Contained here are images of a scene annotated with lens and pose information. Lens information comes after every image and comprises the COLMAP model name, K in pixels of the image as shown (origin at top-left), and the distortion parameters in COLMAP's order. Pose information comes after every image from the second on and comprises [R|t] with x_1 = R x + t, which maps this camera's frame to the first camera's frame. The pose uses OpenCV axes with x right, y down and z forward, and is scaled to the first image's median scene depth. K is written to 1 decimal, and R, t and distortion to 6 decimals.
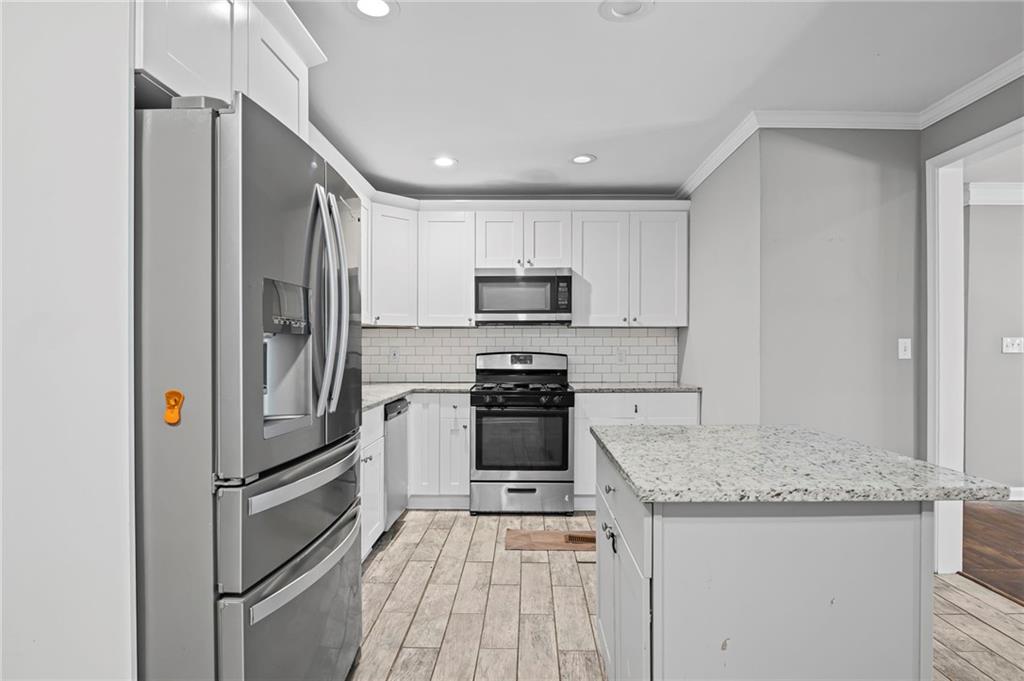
lens RADIAL K [[564.8, 0, 513.6], [0, 564.8, 349.2], [0, 0, 1]] dist [-0.009155, 0.000076]
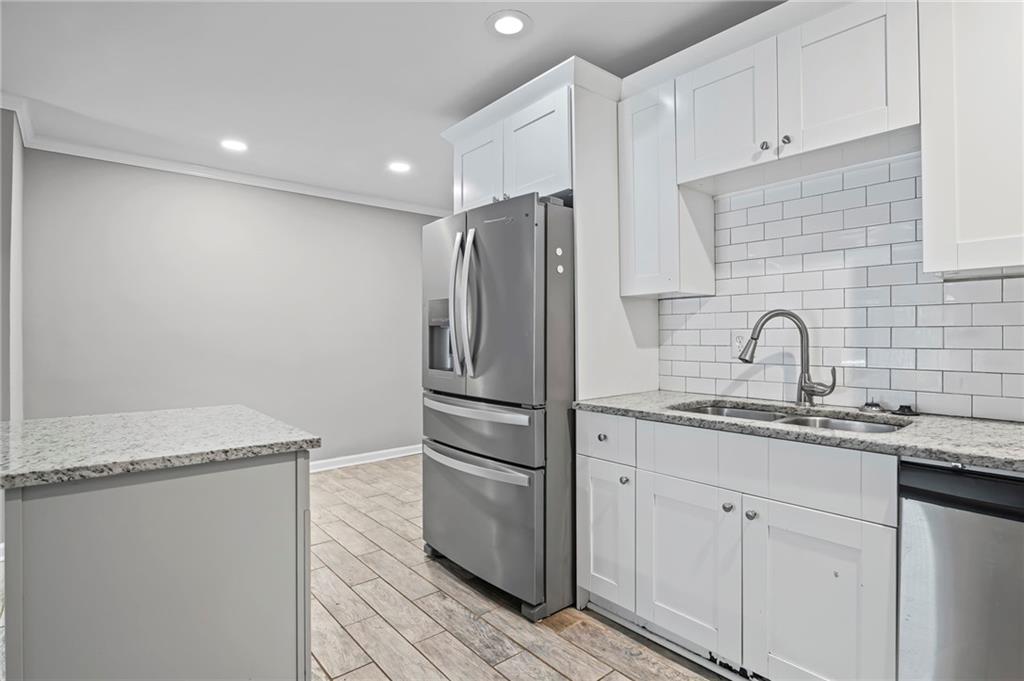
lens RADIAL K [[510.1, 0, 514.6], [0, 510.1, 342.2], [0, 0, 1]] dist [-0.015112, 0.000205]
pose [[-0.746806, 0.003631, -0.665032, 0.206688], [-0.001182, 0.999976, 0.006788, 0.005861], [0.665040, 0.005856, -0.746784, 0.890233]]
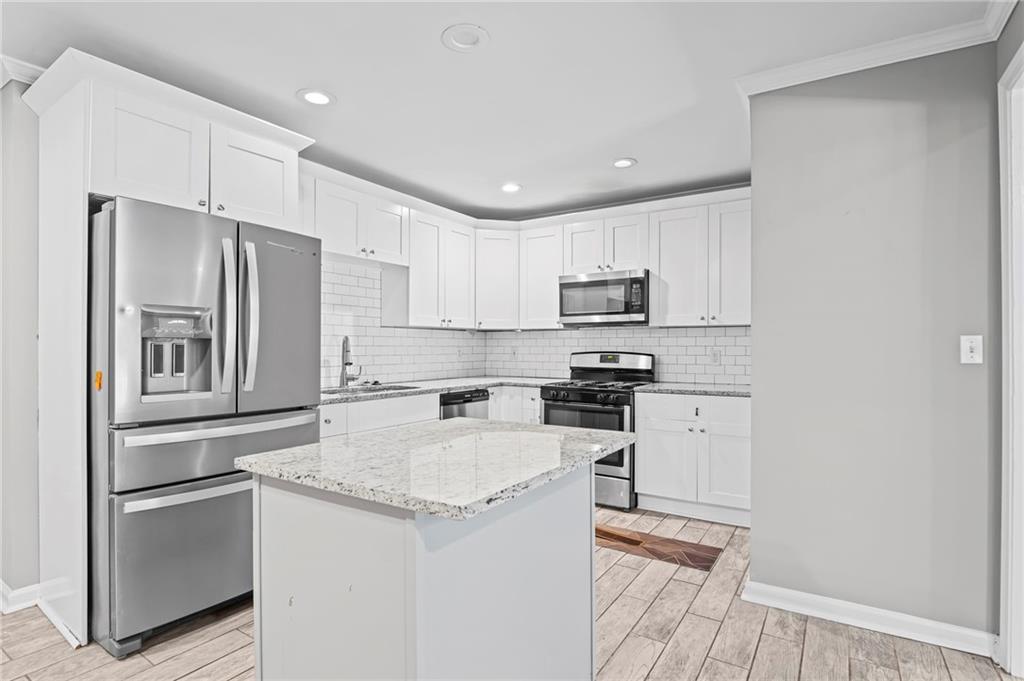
lens RADIAL K [[506.1, 0, 509.9], [0, 506.1, 345.4], [0, 0, 1]] dist [-0.020152, -0.000140]
pose [[0.846702, -0.000751, -0.532067, 0.403708], [-0.003285, 0.999973, -0.006638, 0.000136], [0.532057, 0.007368, 0.846676, 0.110498]]
